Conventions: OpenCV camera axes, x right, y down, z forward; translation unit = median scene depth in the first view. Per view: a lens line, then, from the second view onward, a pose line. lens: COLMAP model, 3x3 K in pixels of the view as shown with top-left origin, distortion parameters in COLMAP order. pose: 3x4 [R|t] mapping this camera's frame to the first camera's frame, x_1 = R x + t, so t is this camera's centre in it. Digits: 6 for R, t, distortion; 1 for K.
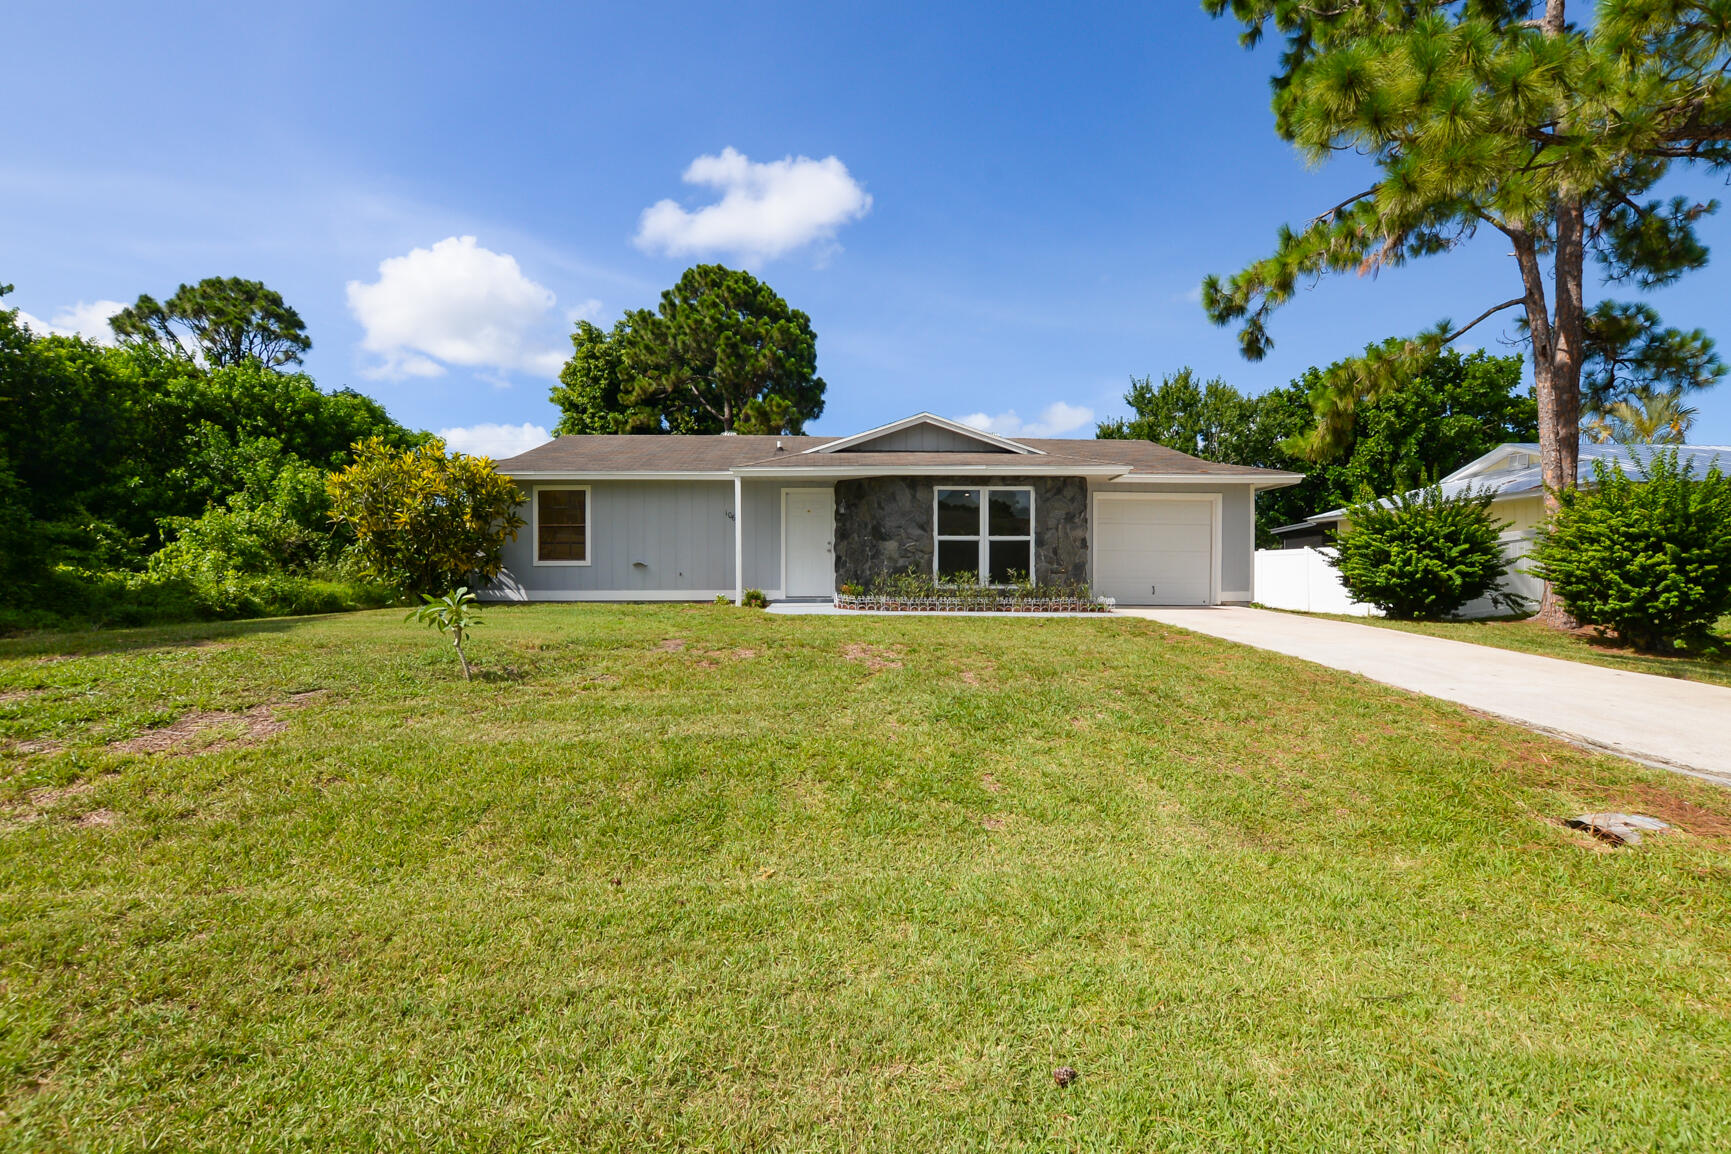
lens RADIAL K [[770.1, 0, 867.0], [0, 770.1, 570.9], [0, 0, 1]] dist [-0.022941, 0.003401]
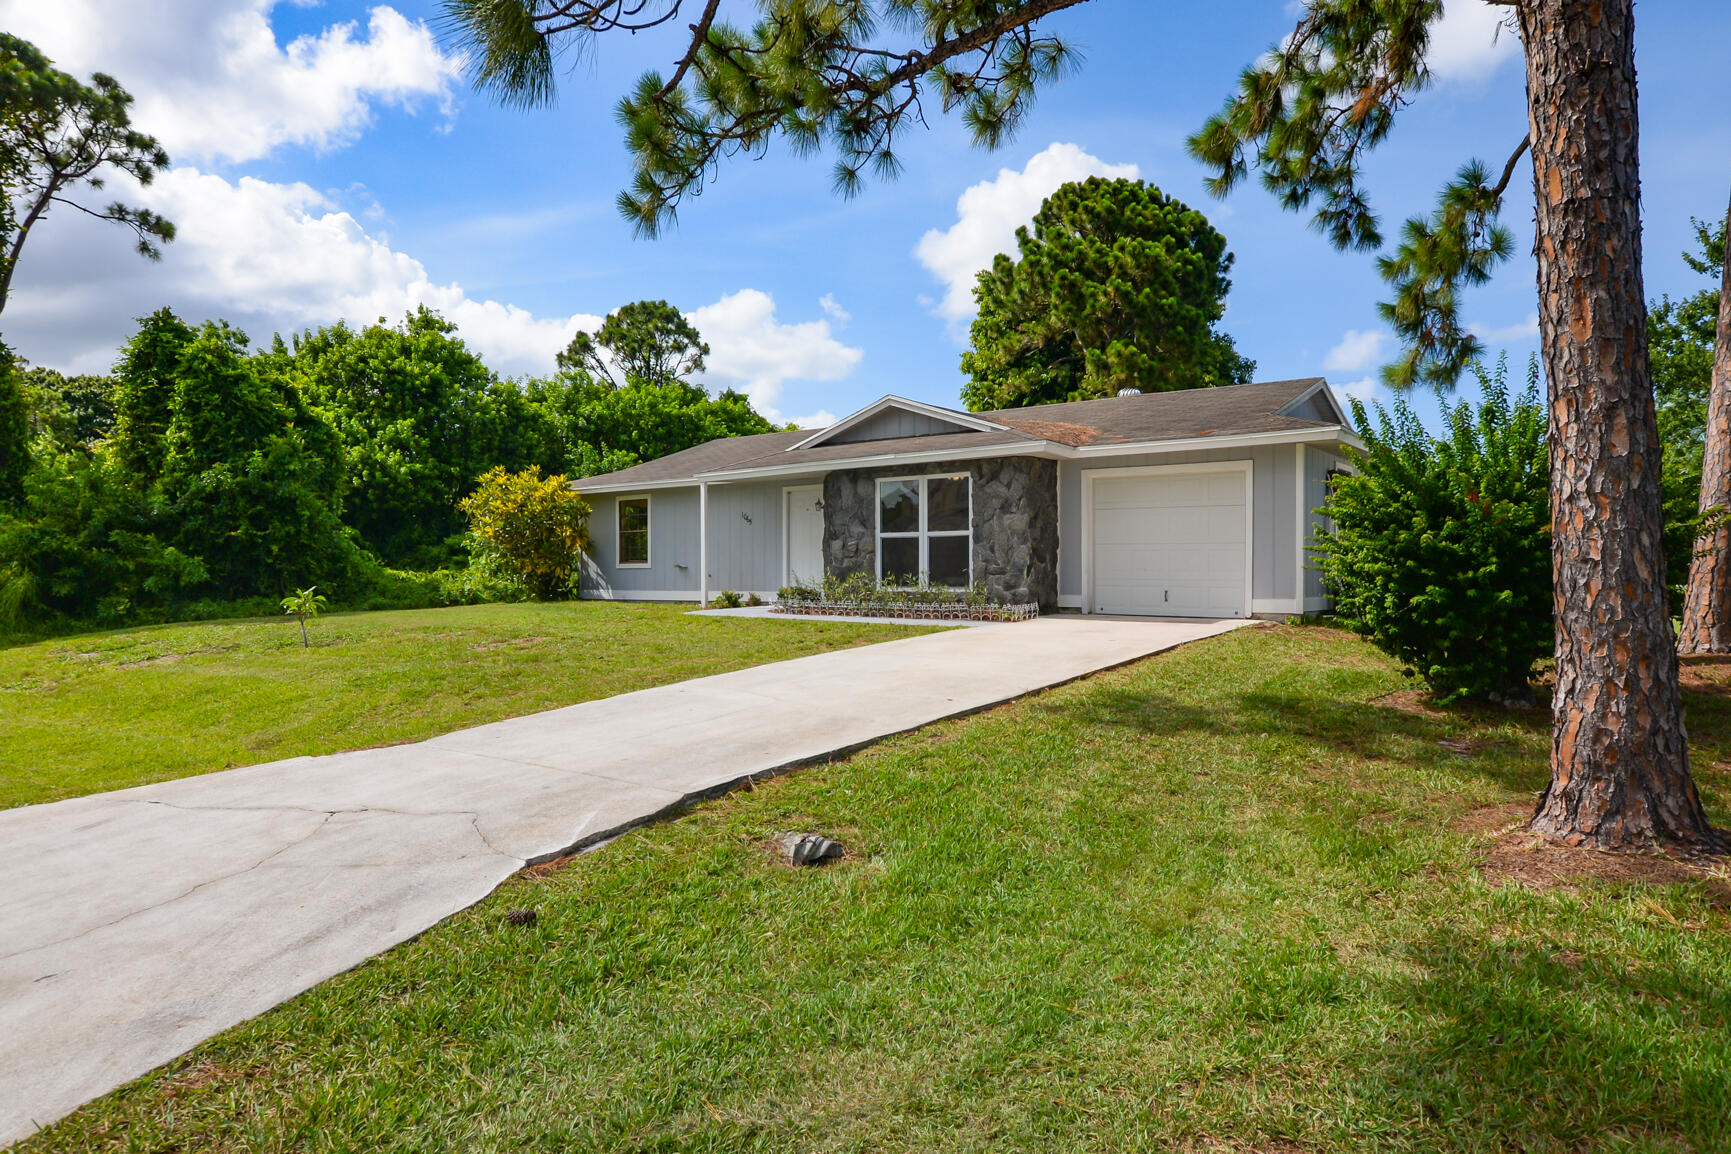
lens RADIAL K [[1061.5, 0, 864.5], [0, 1061.5, 567.2], [0, 0, 1]] dist [0.004001, 0.000059]
pose [[0.781432, -0.005483, -0.623966, 0.811959], [0.005679, 0.999982, -0.001676, -0.003425], [0.623964, -0.002234, 0.781450, 0.016180]]
